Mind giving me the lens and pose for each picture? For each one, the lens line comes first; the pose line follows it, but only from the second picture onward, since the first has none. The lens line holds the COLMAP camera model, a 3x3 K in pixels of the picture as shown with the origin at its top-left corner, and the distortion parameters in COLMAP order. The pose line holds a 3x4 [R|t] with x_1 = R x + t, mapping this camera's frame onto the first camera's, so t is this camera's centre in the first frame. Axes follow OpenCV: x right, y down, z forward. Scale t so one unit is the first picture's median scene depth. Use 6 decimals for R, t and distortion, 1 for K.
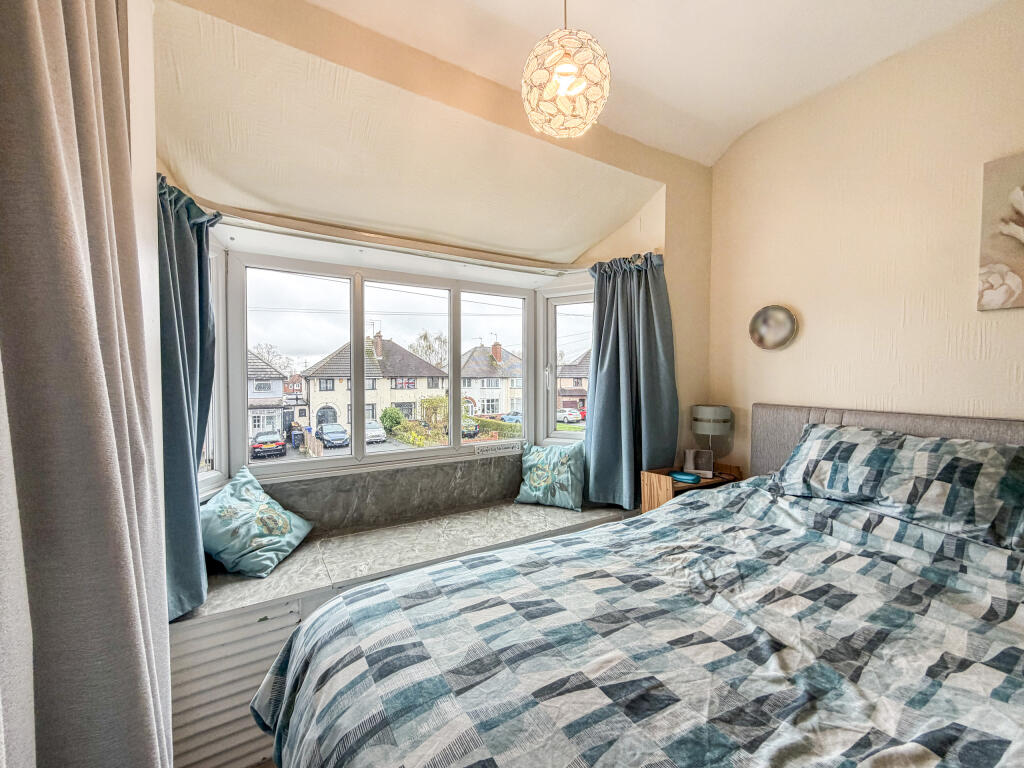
lens RADIAL K [[410.1, 0, 512.0], [0, 410.1, 384.0], [0, 0, 1]] dist [-0.000758, -0.000094]
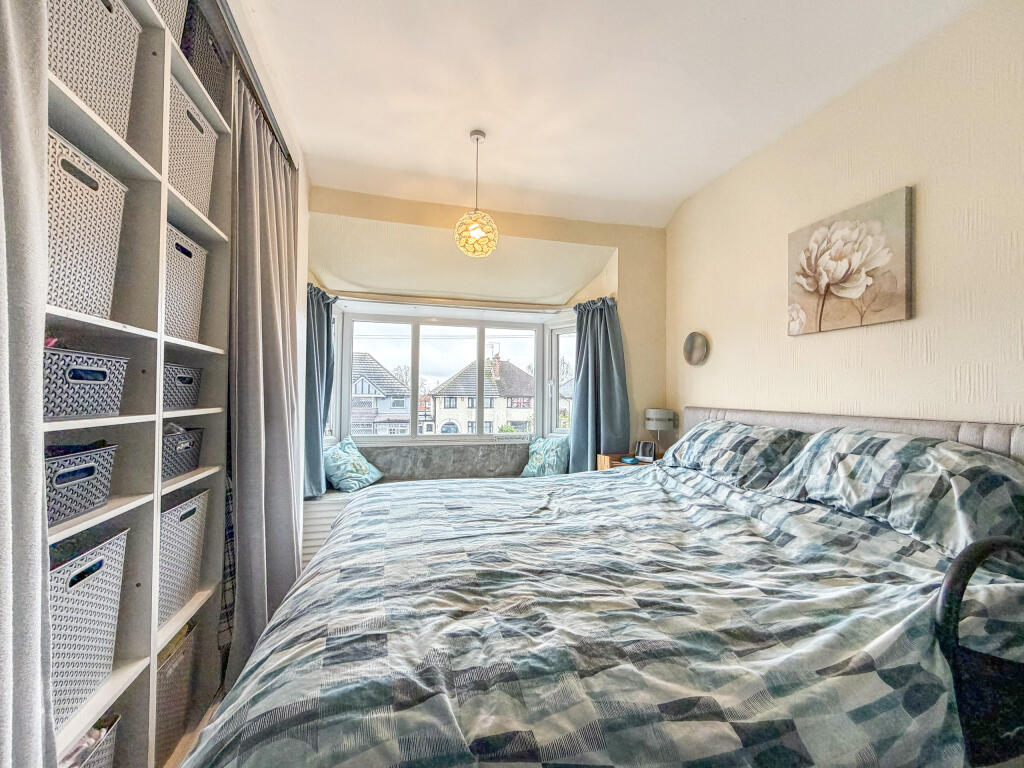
lens RADIAL K [[410.1, 0, 512.0], [0, 410.1, 384.0], [0, 0, 1]] dist [-0.000758, -0.000094]
pose [[0.961685, 0.003242, -0.274139, 0.434358], [-0.016745, 0.998758, -0.046927, 0.048217], [0.273646, 0.049719, 0.960544, -0.431582]]
